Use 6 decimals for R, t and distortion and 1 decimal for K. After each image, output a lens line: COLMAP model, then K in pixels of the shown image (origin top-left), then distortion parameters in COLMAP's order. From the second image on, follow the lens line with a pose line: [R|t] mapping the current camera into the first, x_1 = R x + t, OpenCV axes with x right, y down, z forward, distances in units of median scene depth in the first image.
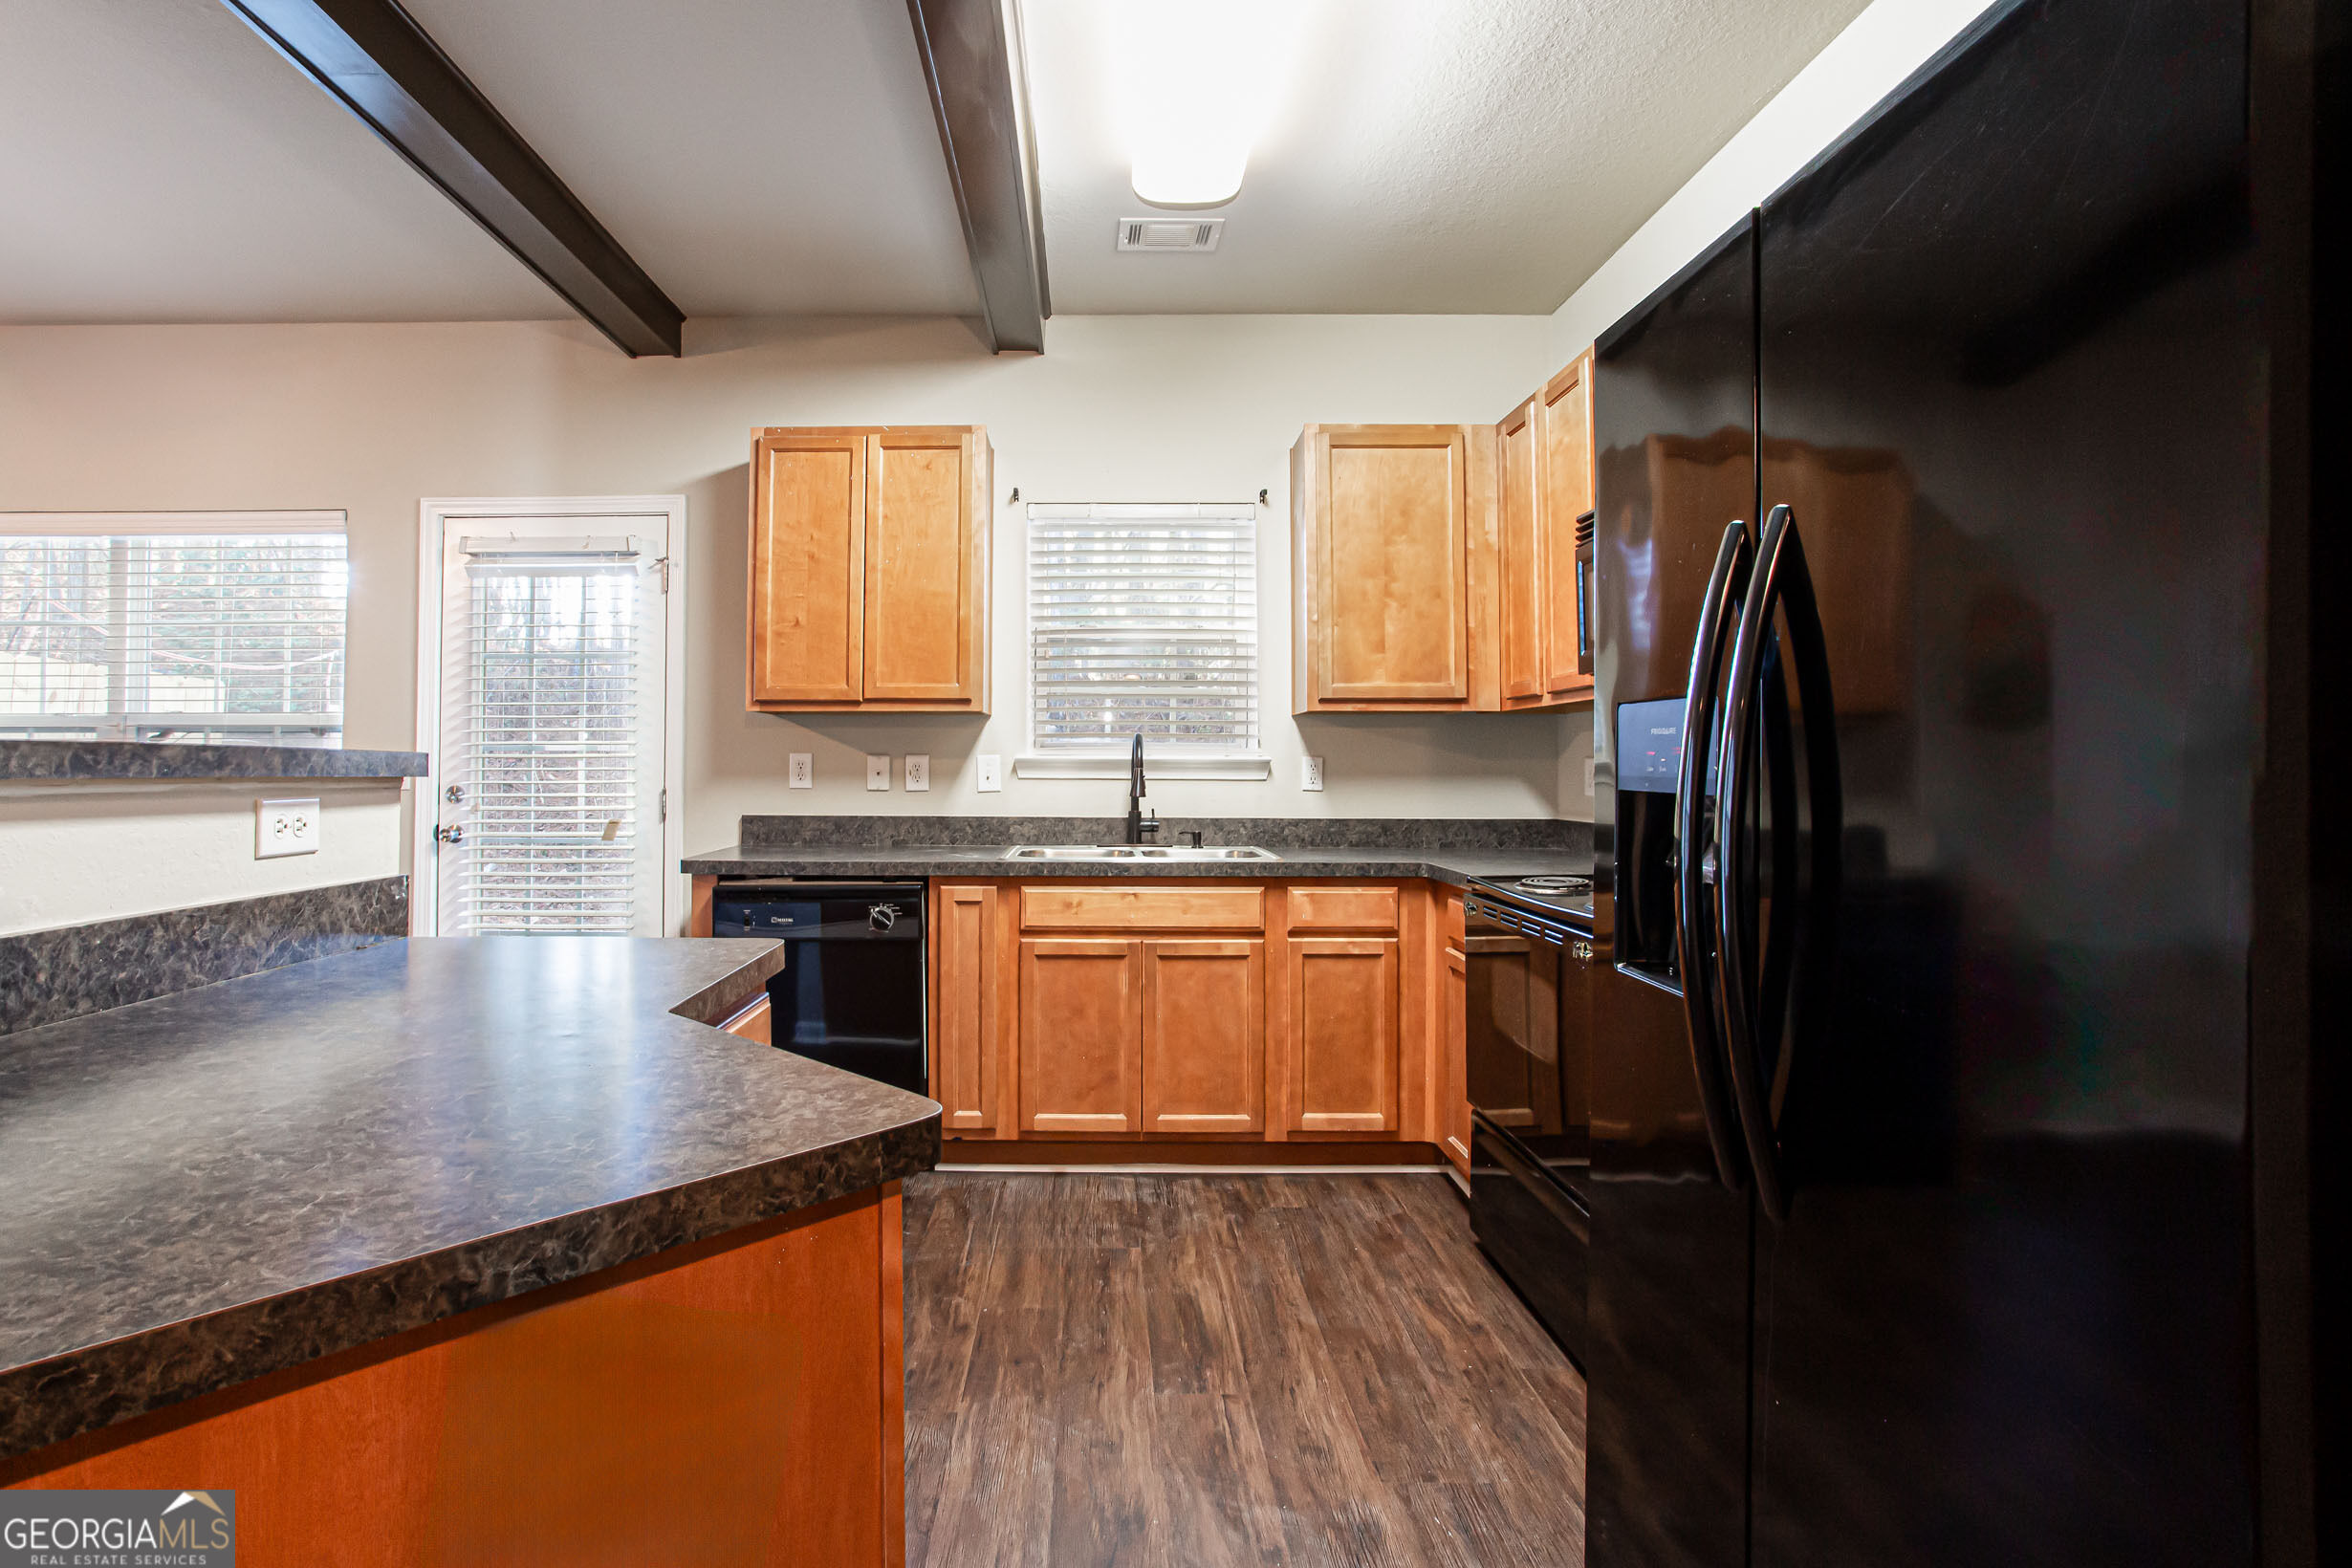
lens RADIAL K [[1153.6, 0, 1026.9], [0, 1153.6, 723.3], [0, 0, 1]] dist [-0.035024, 0.017862]
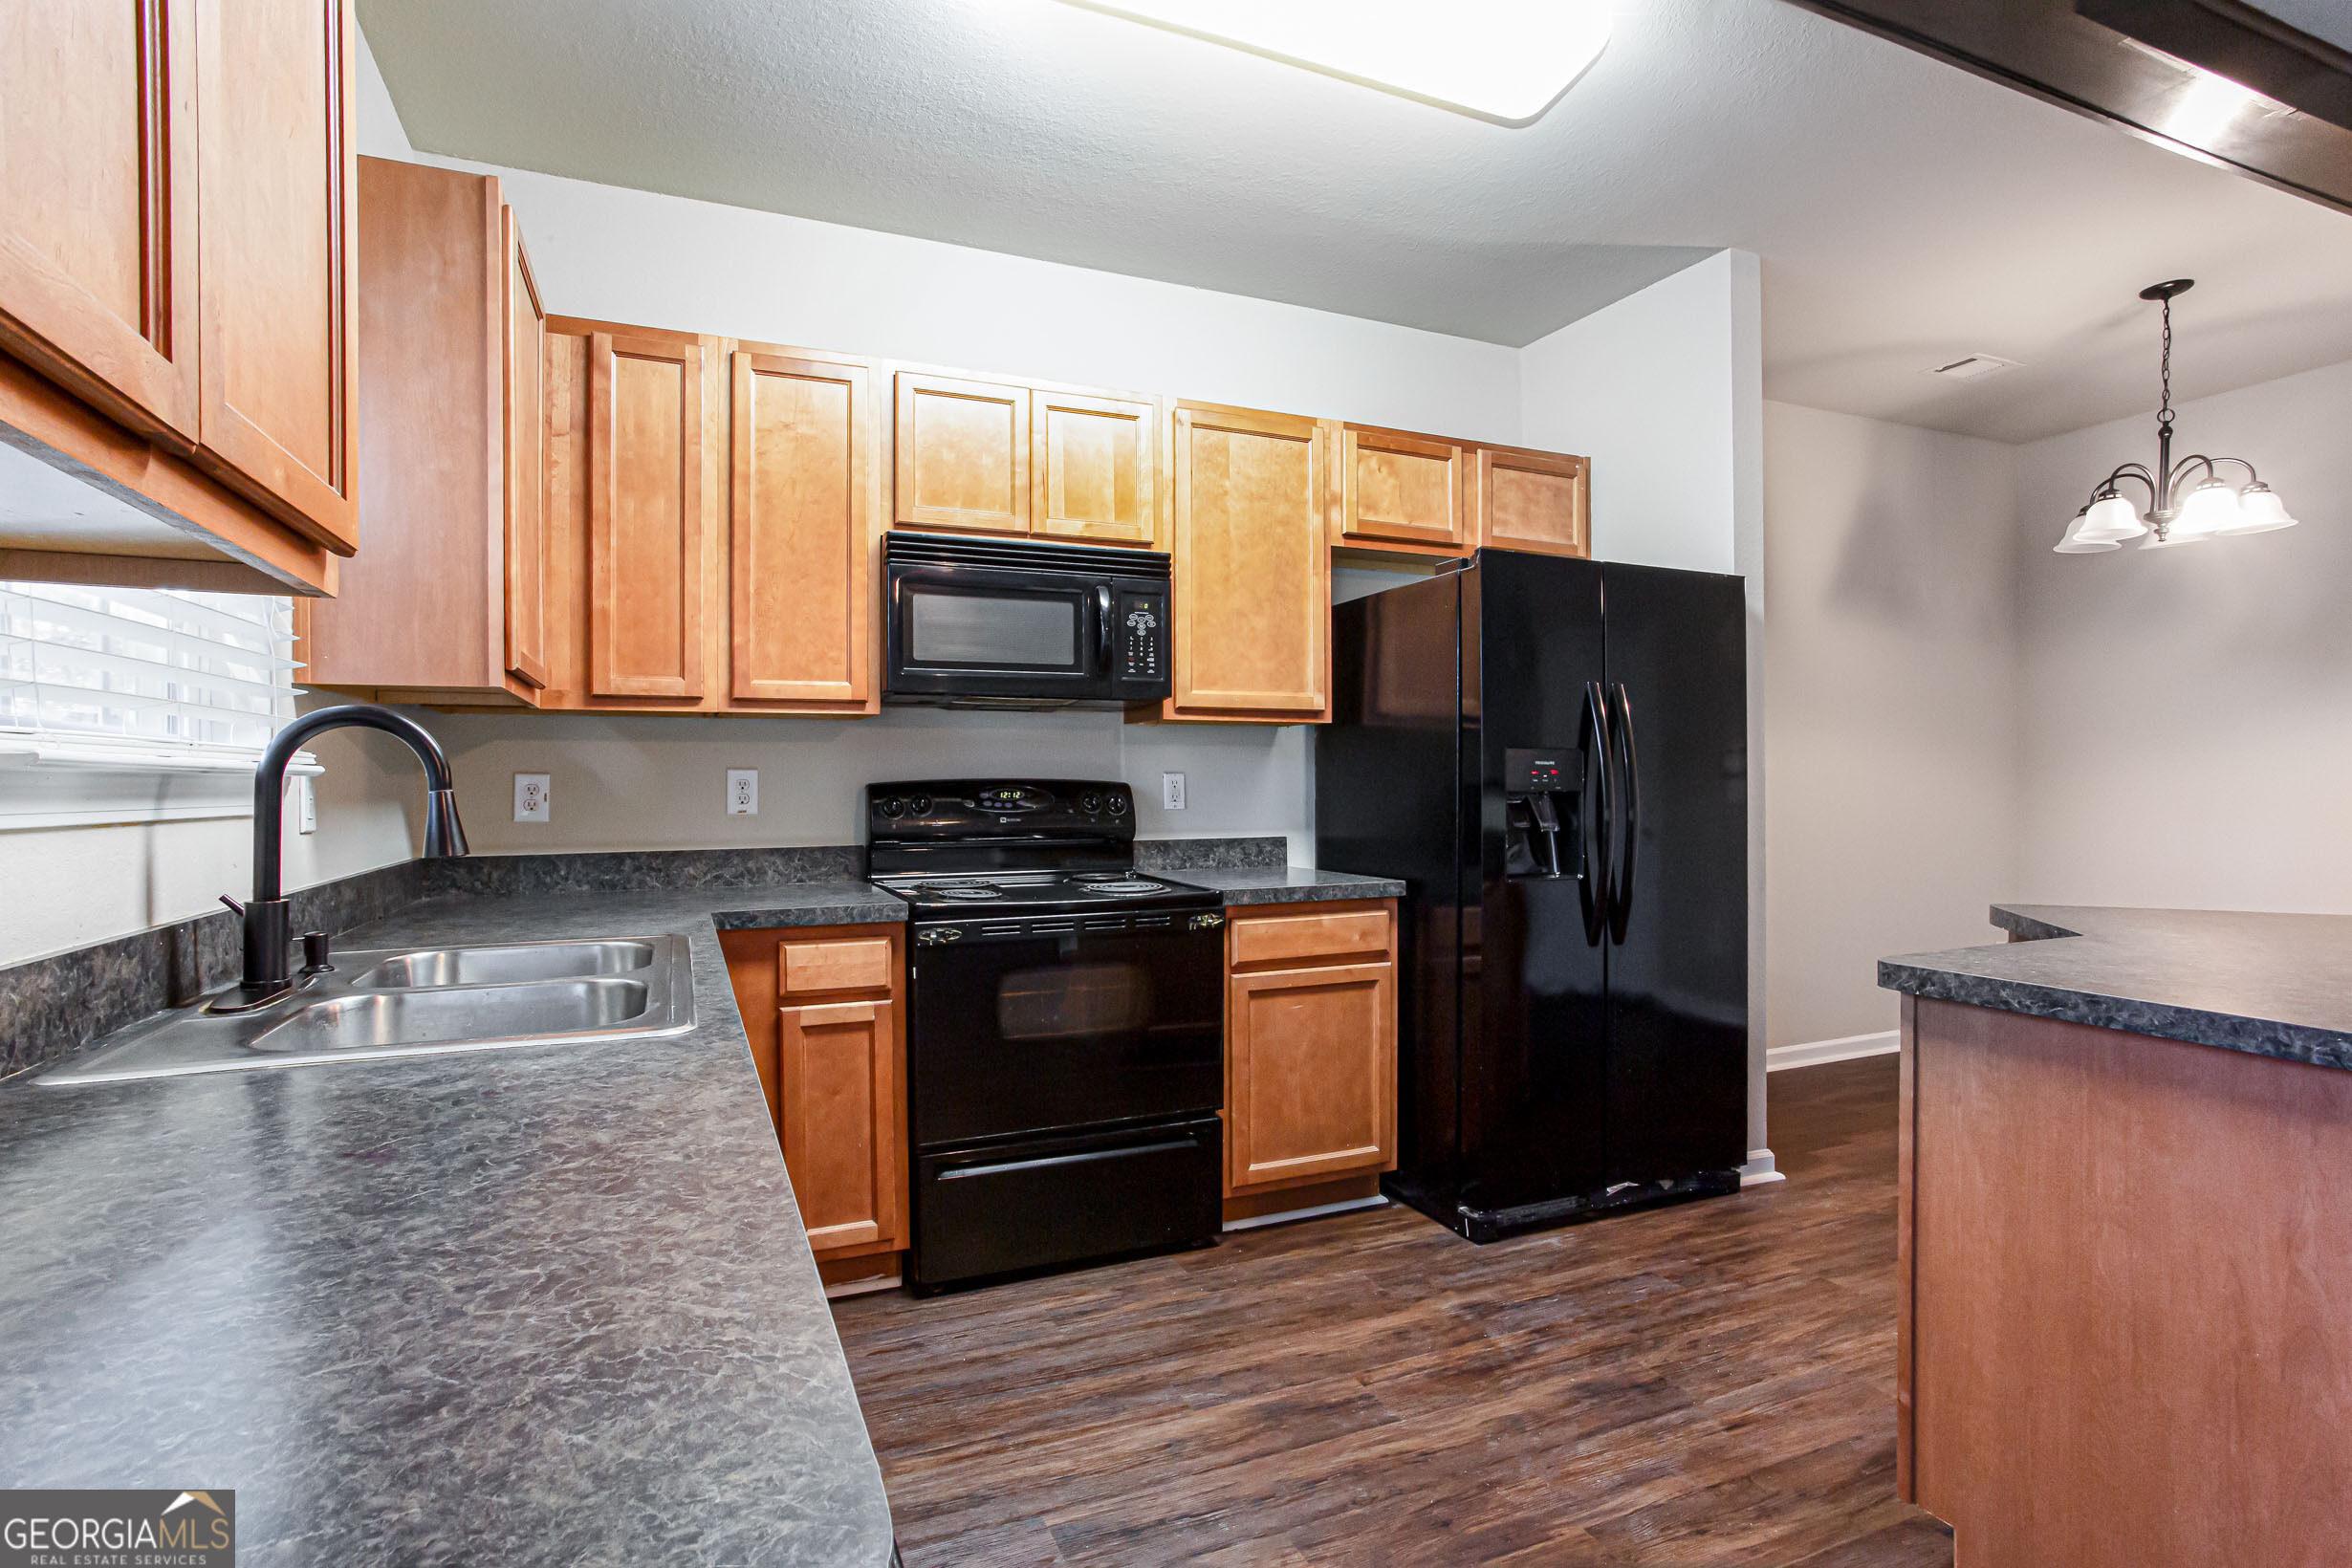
lens RADIAL K [[1153.6, 0, 1221.3], [0, 1153.6, 776.6], [0, 0, 1]] dist [-0.035024, 0.017862]
pose [[-0.442391, 0.002706, 0.896818, -0.506979], [-0.029902, 0.999395, -0.017766, 0.042344], [-0.896324, -0.034676, -0.442042, 1.142065]]
